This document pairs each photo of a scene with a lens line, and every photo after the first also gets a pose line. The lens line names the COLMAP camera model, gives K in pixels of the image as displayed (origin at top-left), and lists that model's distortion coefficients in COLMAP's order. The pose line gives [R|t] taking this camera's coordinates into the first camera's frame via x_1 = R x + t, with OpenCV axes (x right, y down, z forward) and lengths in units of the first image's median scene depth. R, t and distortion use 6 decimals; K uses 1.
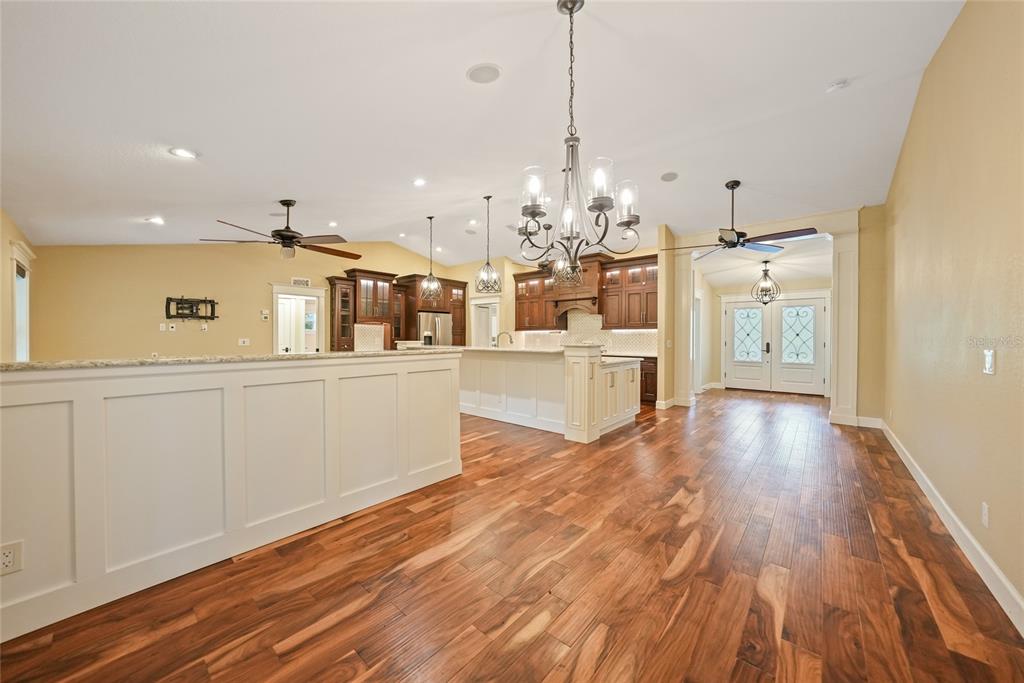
lens RADIAL K [[355.5, 0, 507.0], [0, 355.5, 339.9], [0, 0, 1]] dist [-0.000638, -0.000009]
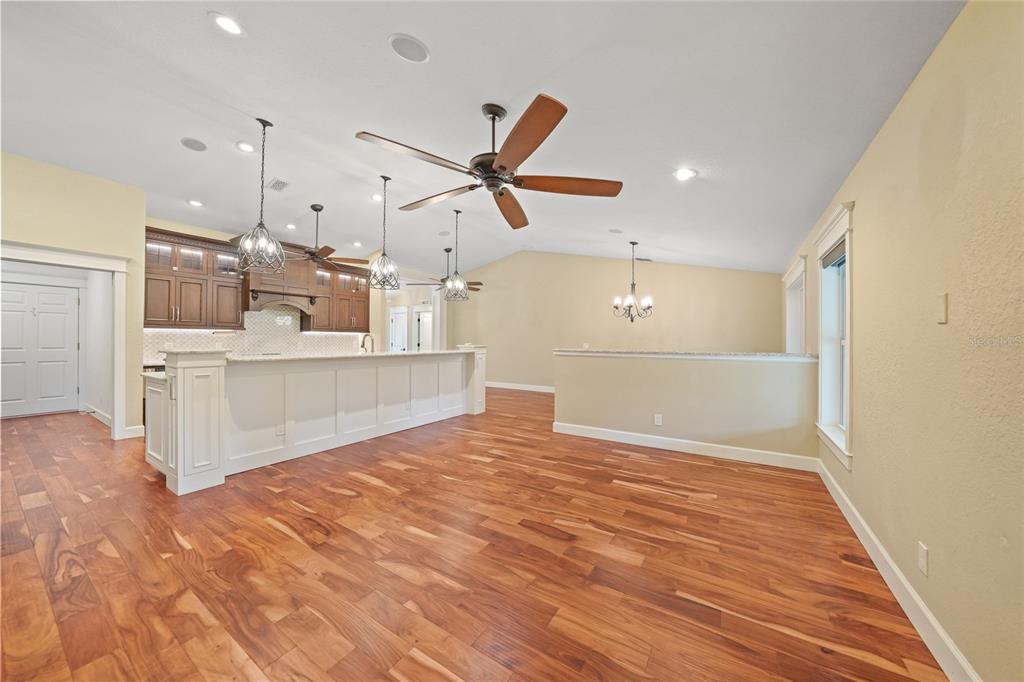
lens RADIAL K [[355.5, 0, 506.3], [0, 355.5, 341.4], [0, 0, 1]] dist [-0.000638, -0.000009]
pose [[-0.137948, -0.002356, 0.990437, -0.716100], [0.006051, 0.999977, 0.003221, -0.003990], [-0.990421, 0.006438, -0.137930, 0.636703]]
